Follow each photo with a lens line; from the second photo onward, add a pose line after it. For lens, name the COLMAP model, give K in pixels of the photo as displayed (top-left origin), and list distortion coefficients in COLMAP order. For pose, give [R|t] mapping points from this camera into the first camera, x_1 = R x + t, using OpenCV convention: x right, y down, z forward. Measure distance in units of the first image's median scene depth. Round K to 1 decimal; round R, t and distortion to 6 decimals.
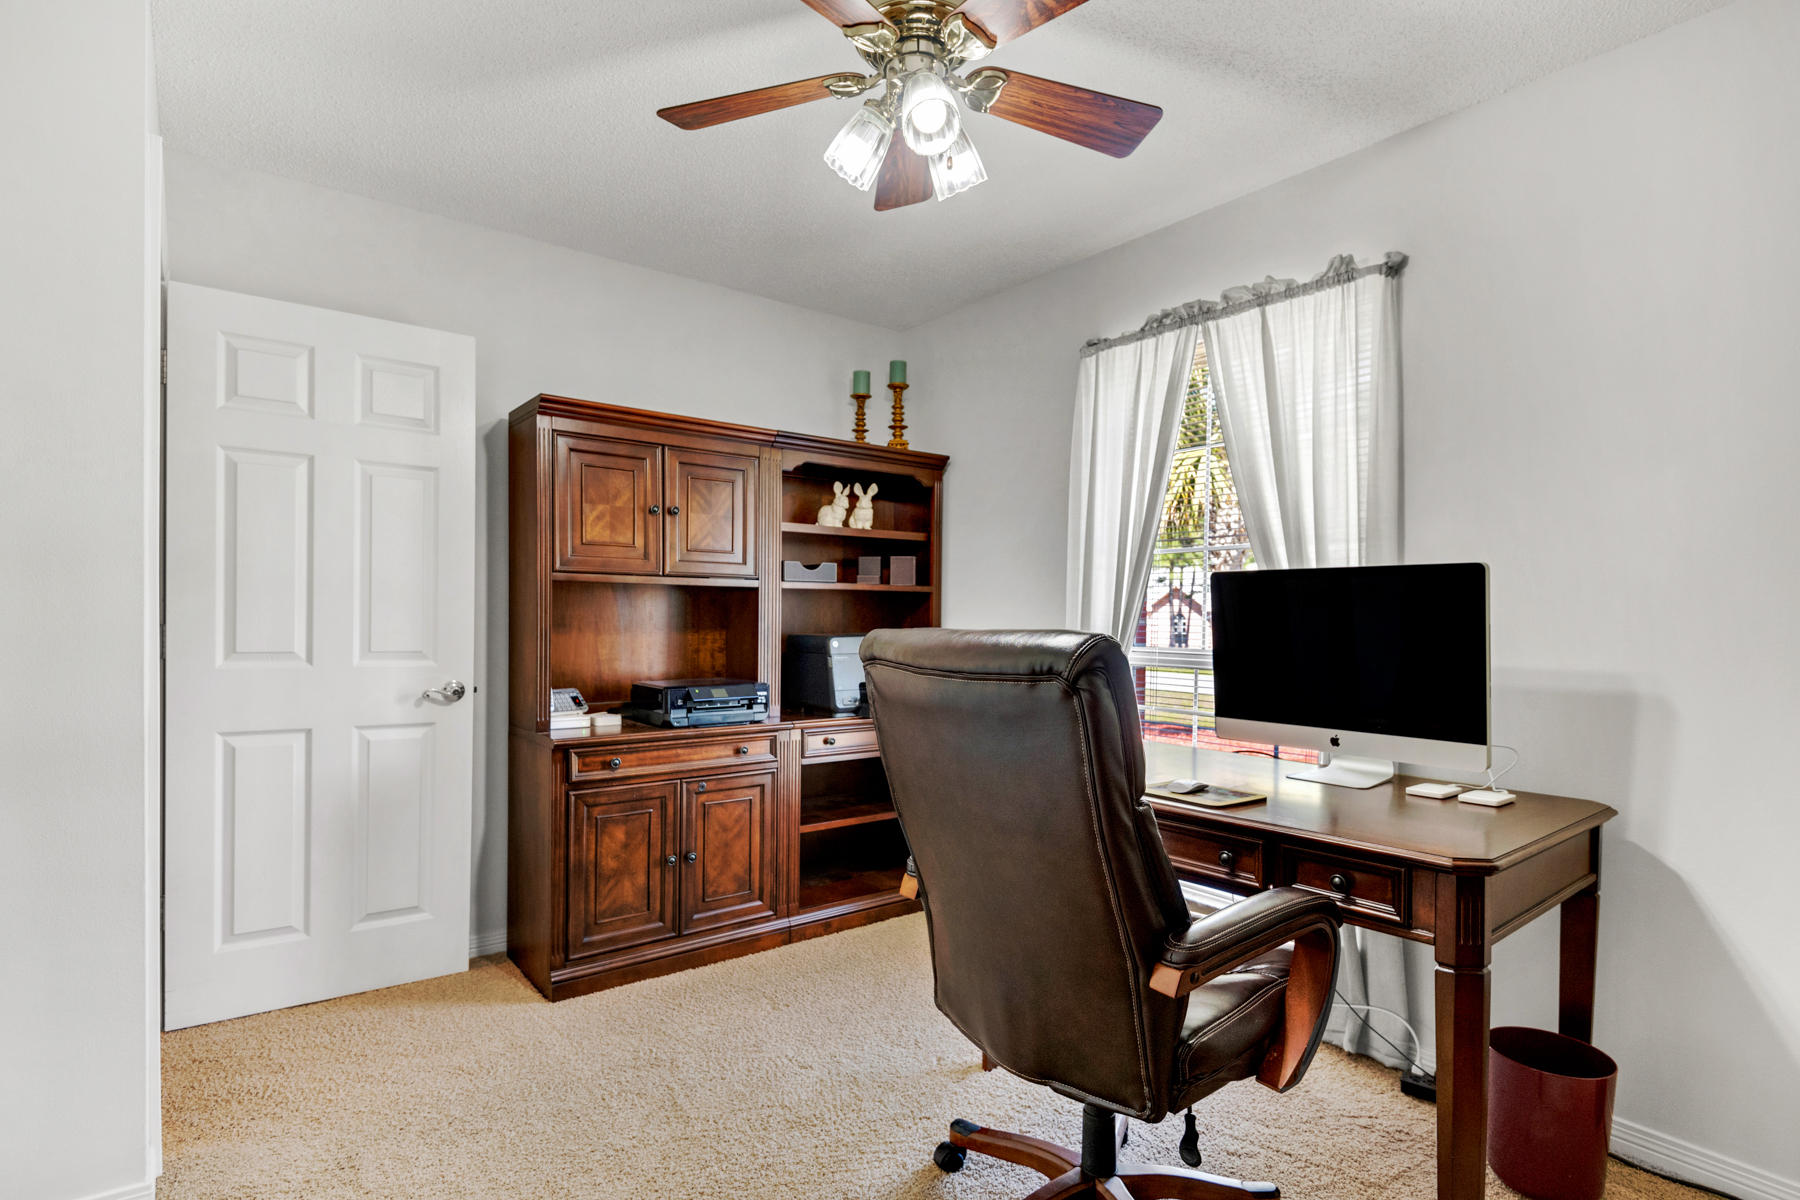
lens RADIAL K [[912.0, 0, 900.0], [0, 912.0, 600.0], [0, 0, 1]] dist [0.000176, 0.000008]
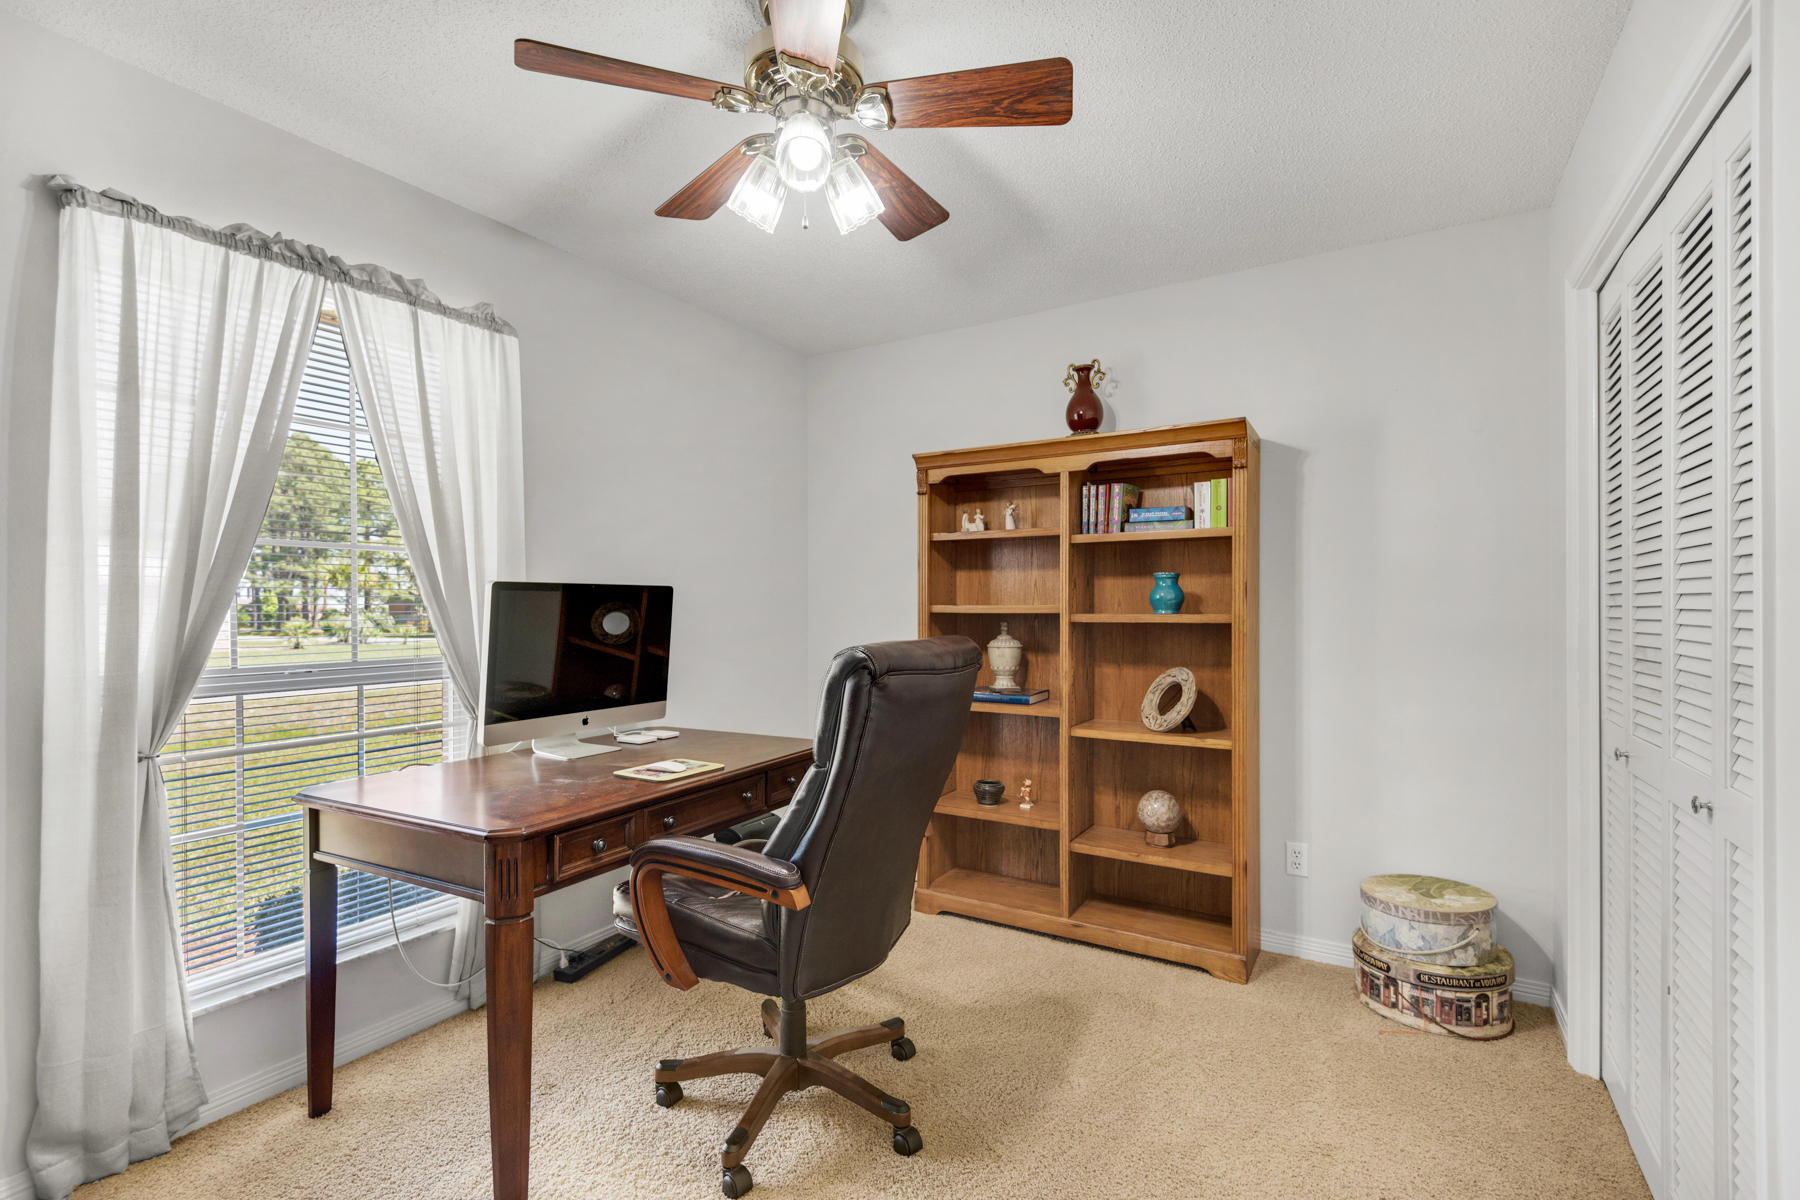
lens RADIAL K [[820.2, 0, 900.0], [0, 820.2, 600.0], [0, 0, 1]] dist [-0.000121, -0.000014]
pose [[-0.362192, 0.017402, 0.931941, -0.604297], [0.000050, 0.999826, -0.018650, 0.008212], [-0.932104, -0.006708, -0.362130, 0.834066]]
